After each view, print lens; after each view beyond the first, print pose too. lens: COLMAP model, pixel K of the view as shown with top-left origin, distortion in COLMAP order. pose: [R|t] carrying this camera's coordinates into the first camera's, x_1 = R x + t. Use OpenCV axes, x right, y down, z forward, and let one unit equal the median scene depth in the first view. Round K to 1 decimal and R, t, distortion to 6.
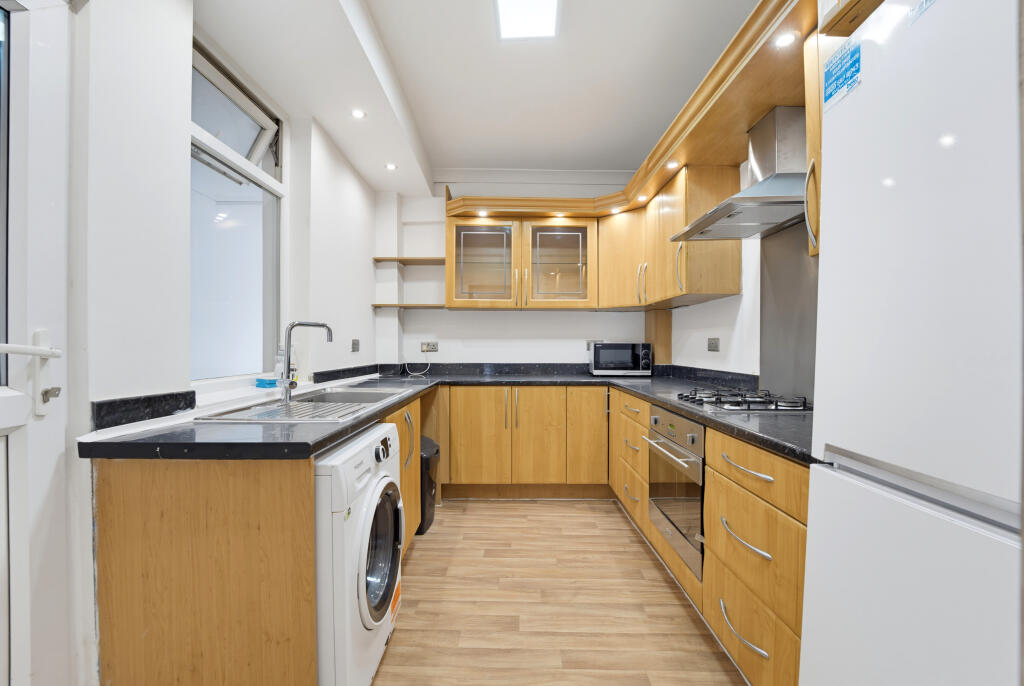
lens RADIAL K [[426.2, 0, 505.9], [0, 426.2, 338.1], [0, 0, 1]] dist [-0.016347, -0.005535]
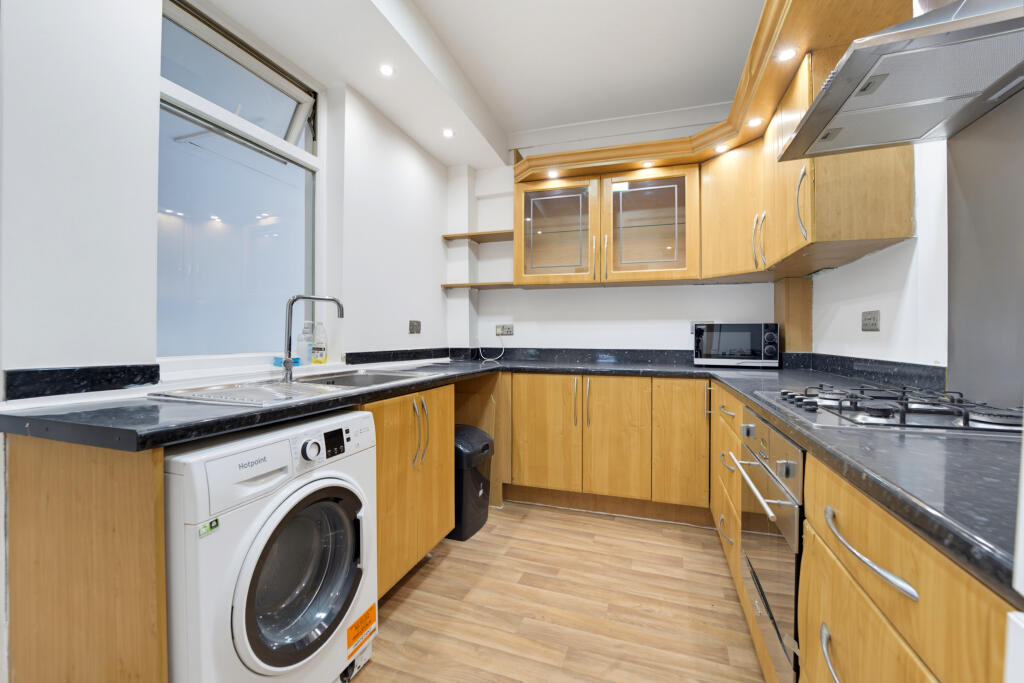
lens RADIAL K [[419.2, 0, 508.8], [0, 419.2, 329.3], [0, 0, 1]] dist [-0.020064, 0.000014]
pose [[0.945658, -0.004132, -0.325135, 0.152523], [0.003977, 0.999991, -0.001143, 0.024928], [0.325137, -0.000212, 0.945667, 0.191496]]
